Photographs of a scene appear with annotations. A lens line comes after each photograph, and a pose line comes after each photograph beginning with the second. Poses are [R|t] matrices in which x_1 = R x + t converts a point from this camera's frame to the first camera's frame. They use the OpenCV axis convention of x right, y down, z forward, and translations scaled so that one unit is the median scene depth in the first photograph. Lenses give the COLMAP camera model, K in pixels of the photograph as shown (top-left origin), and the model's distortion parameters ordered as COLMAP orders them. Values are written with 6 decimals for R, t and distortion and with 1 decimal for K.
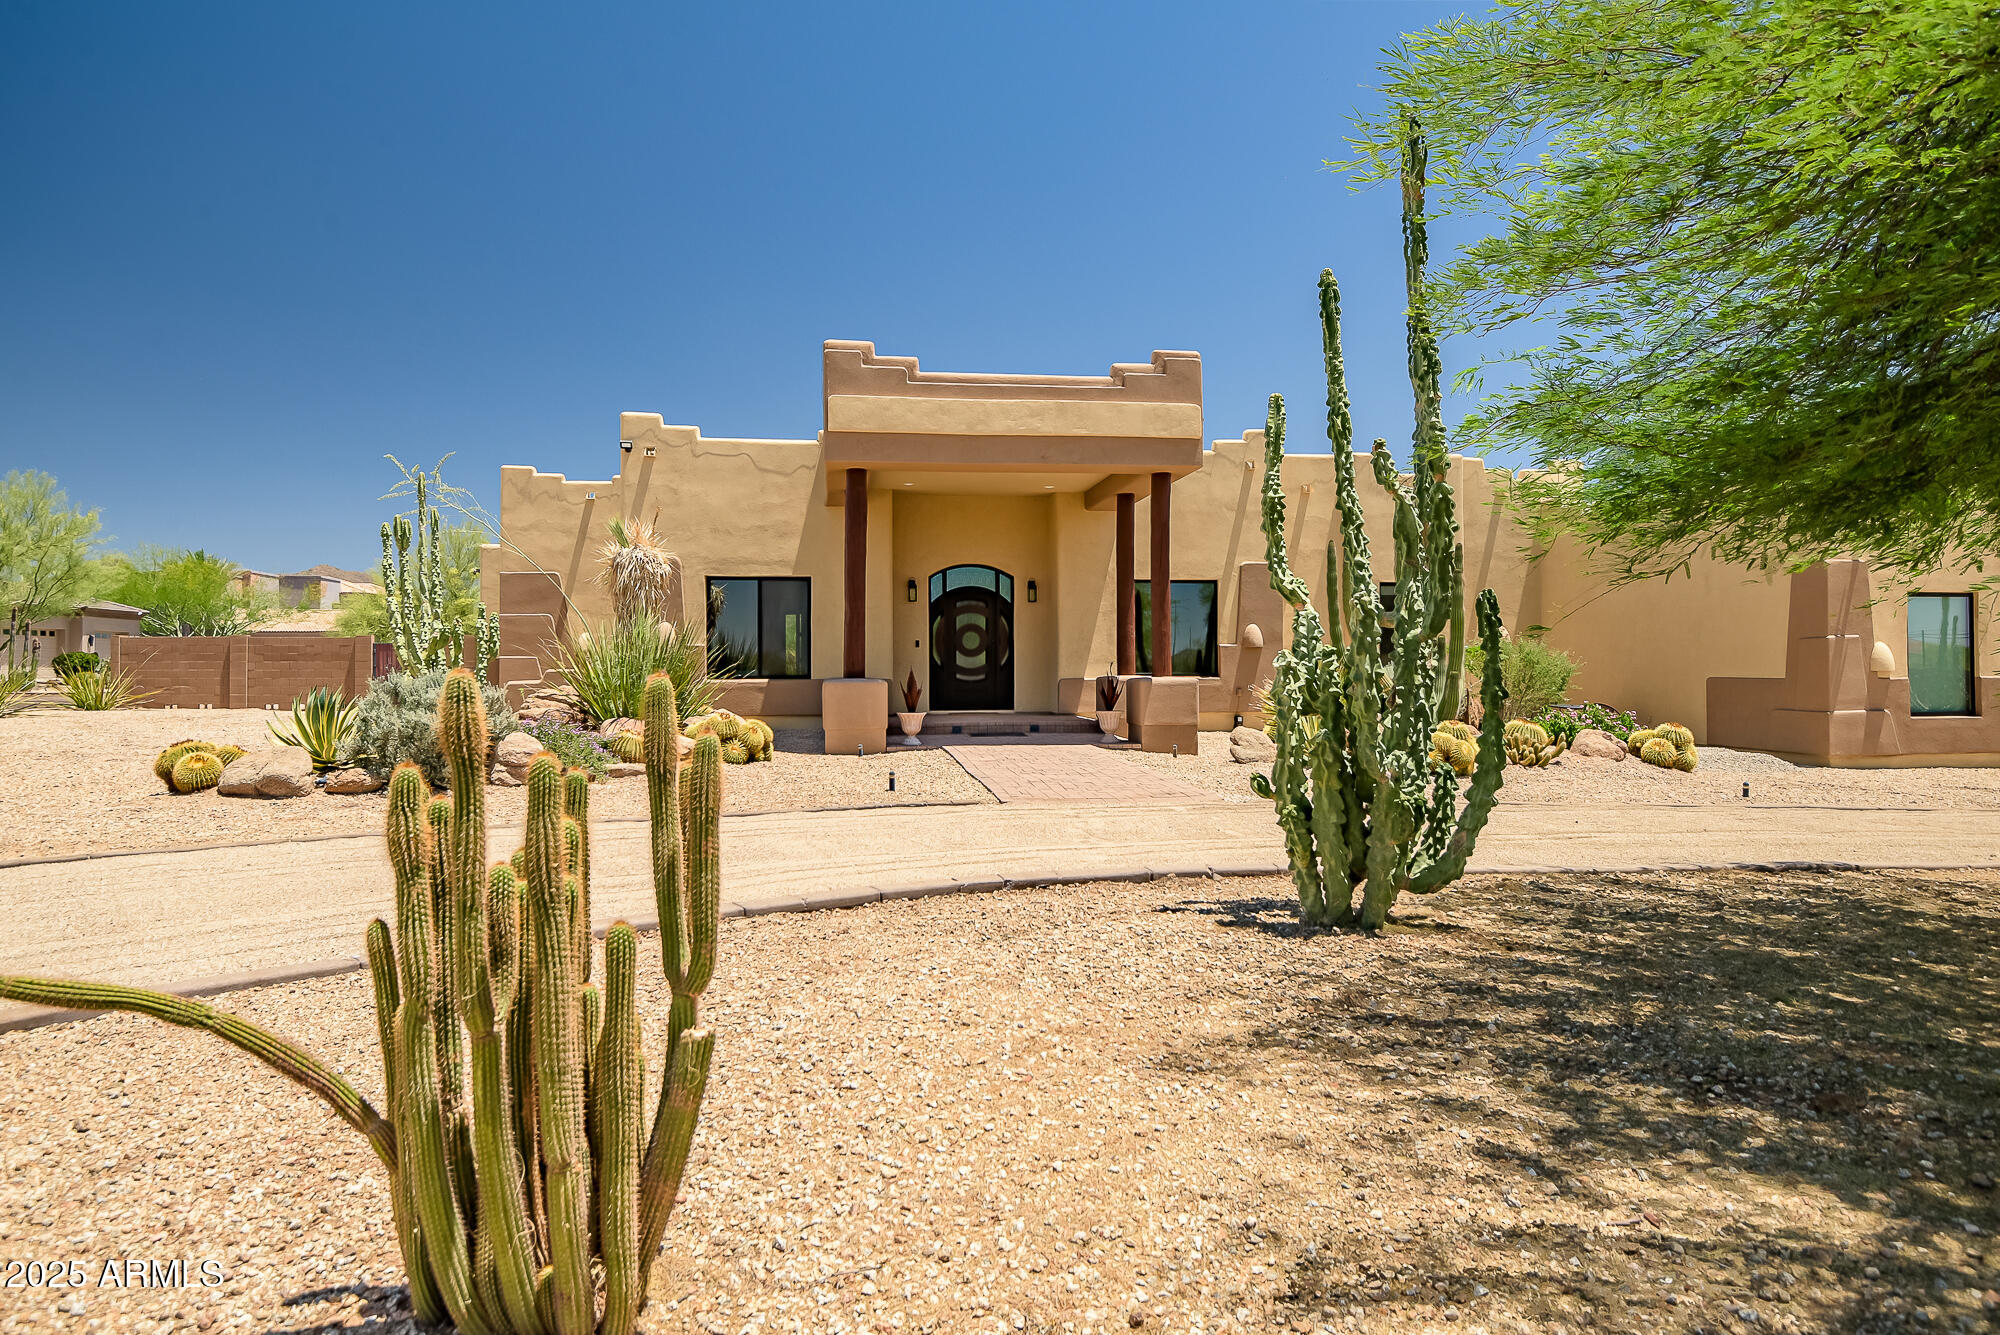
lens RADIAL K [[1137.7, 0, 1006.2], [0, 1137.7, 668.9], [0, 0, 1]] dist [0.003945, 0.000295]
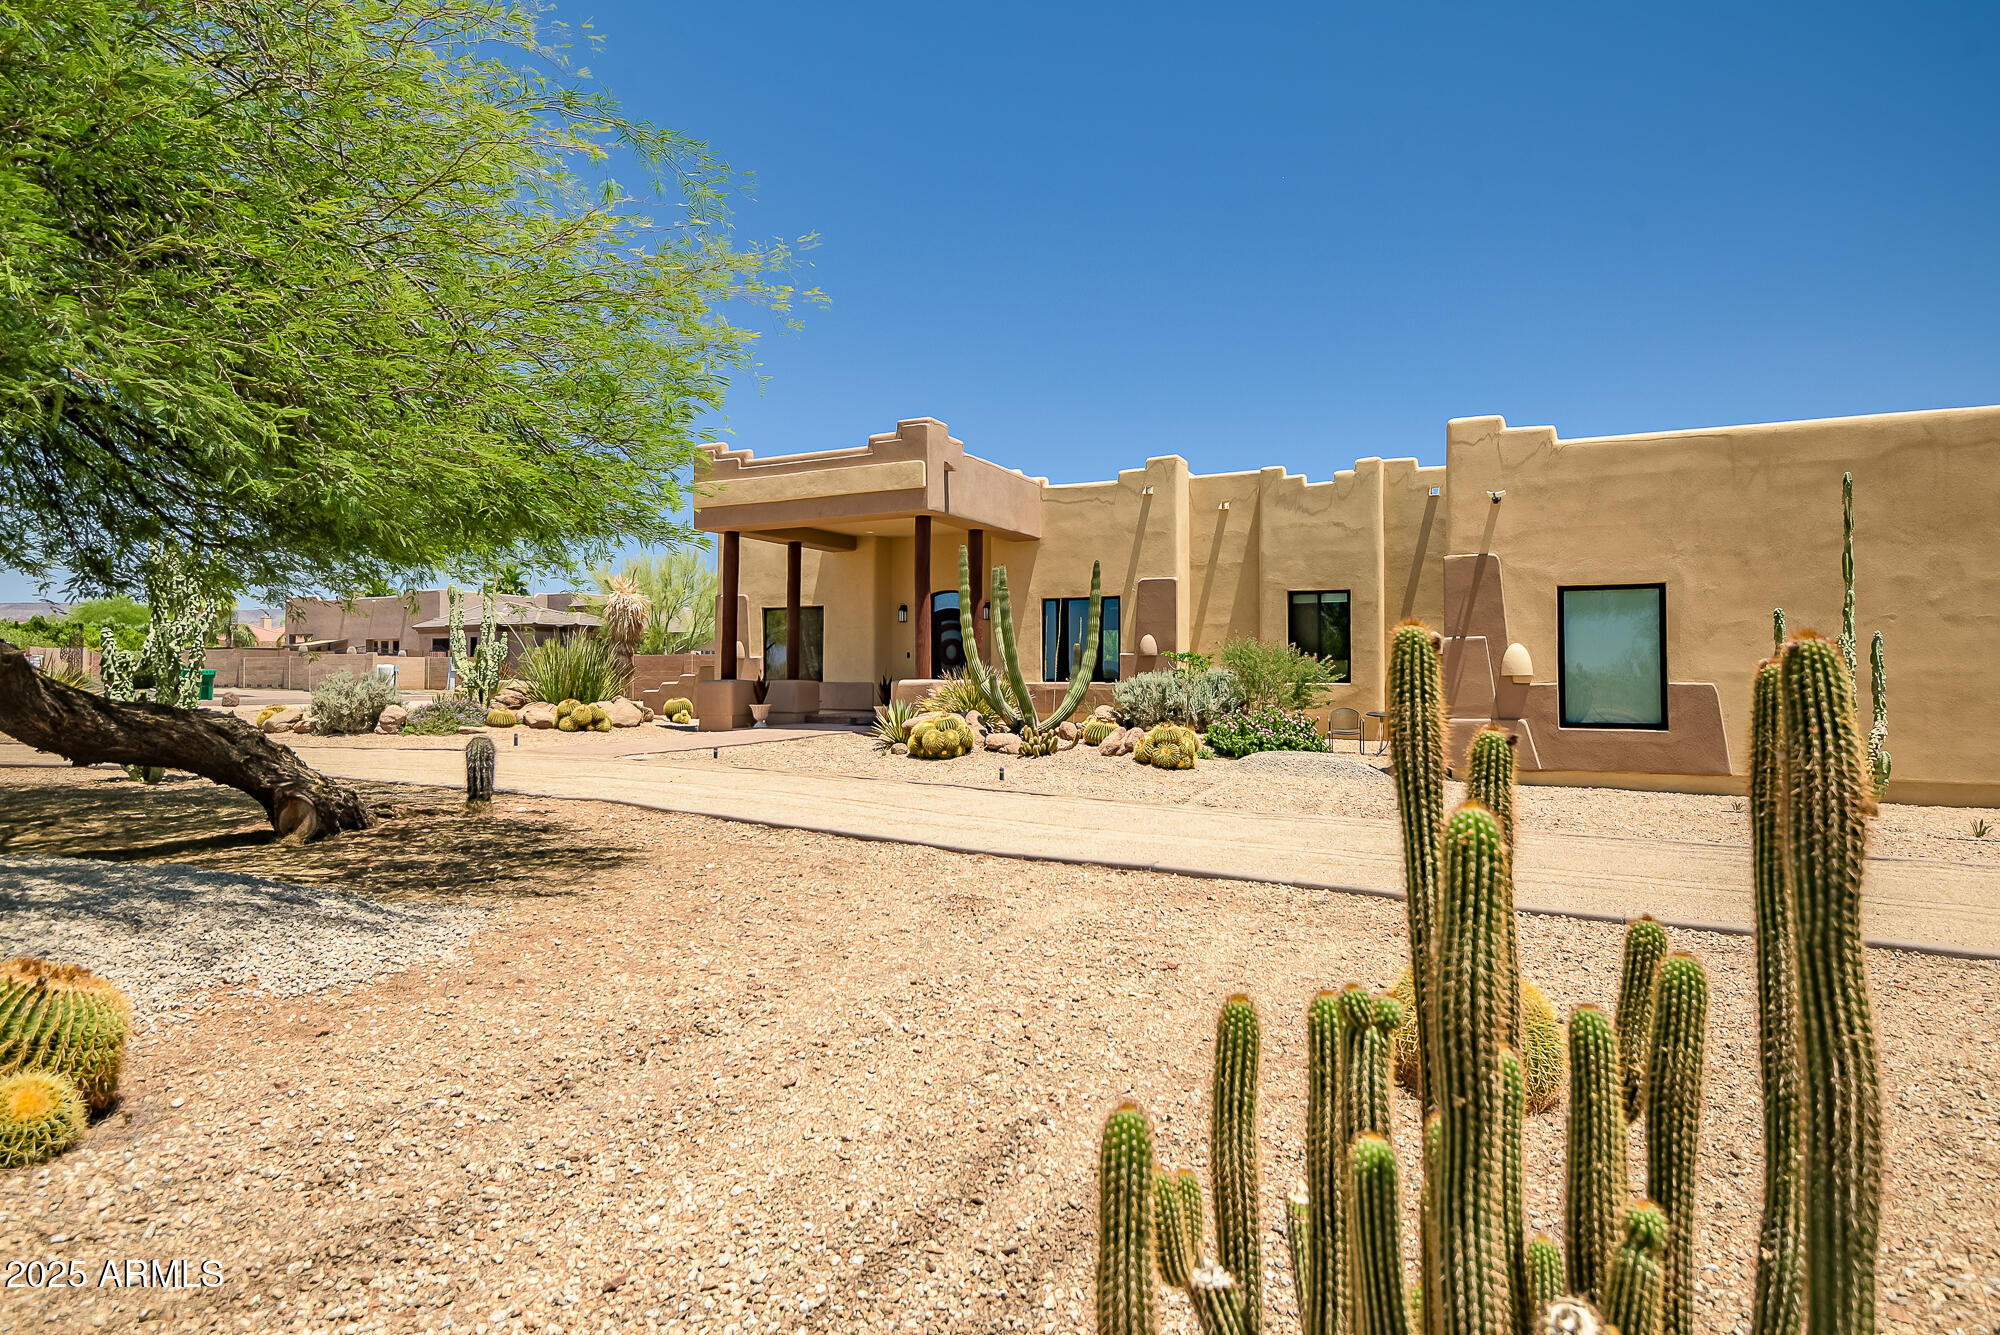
lens RADIAL K [[1163.1, 0, 992.6], [0, 1163.1, 664.7], [0, 0, 1]] dist [-0.002982, -0.003033]
pose [[0.823132, -0.002173, -0.567846, 0.755983], [-0.008184, 0.999843, -0.015690, 0.008267], [0.567791, 0.017563, 0.822985, 0.000692]]
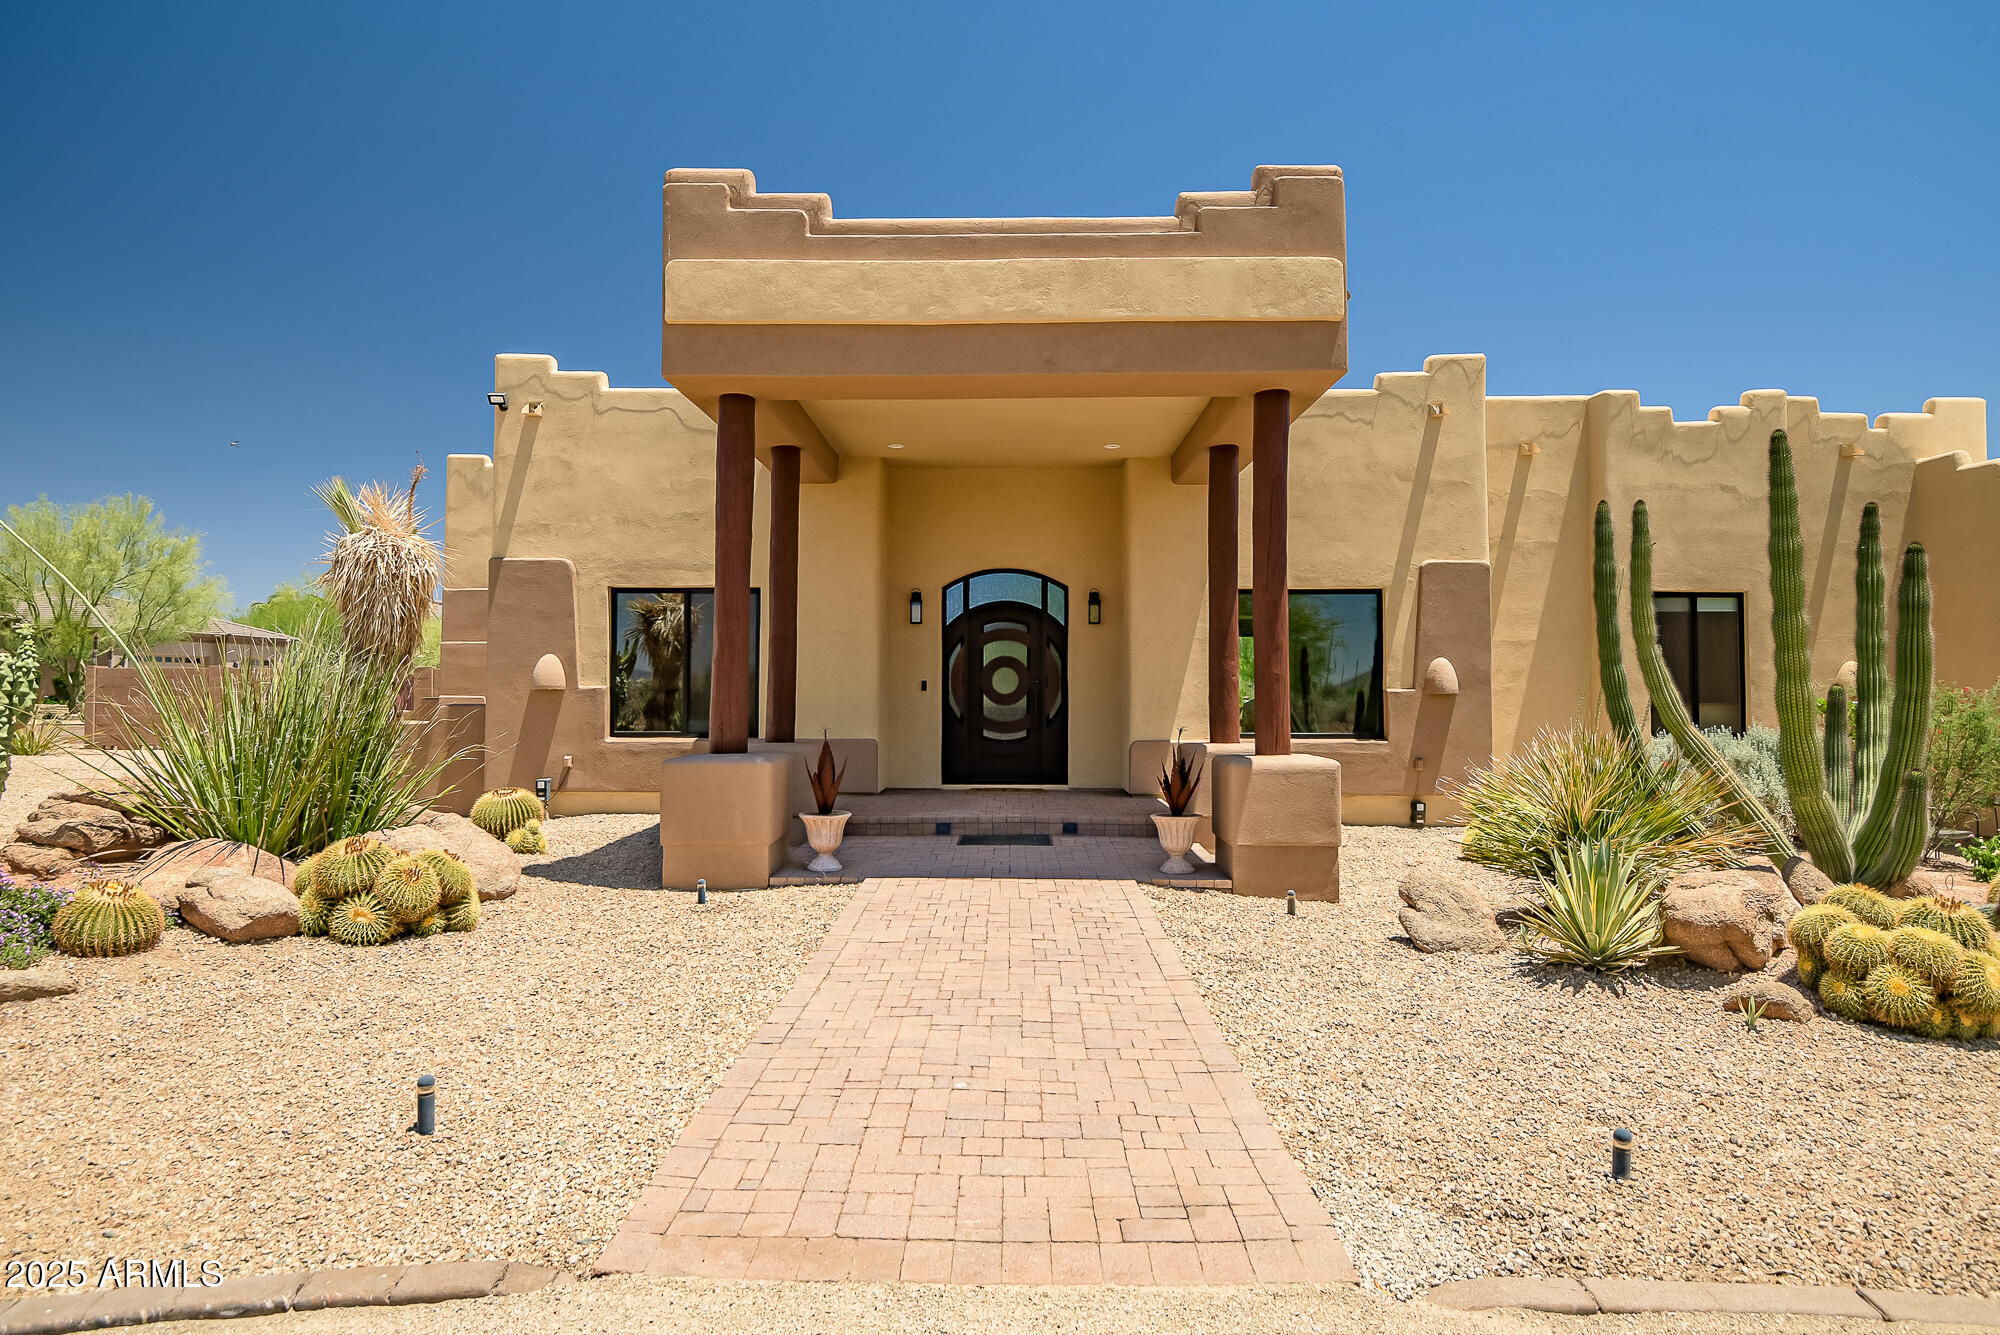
lens RADIAL K [[1163.1, 0, 992.9], [0, 1163.1, 662.9], [0, 0, 1]] dist [-0.002982, -0.003033]
pose [[0.988732, 0.003142, -0.149664, 0.071007], [-0.007384, 0.999586, -0.027798, -0.017859], [0.149514, 0.028590, 0.988346, 0.343032]]
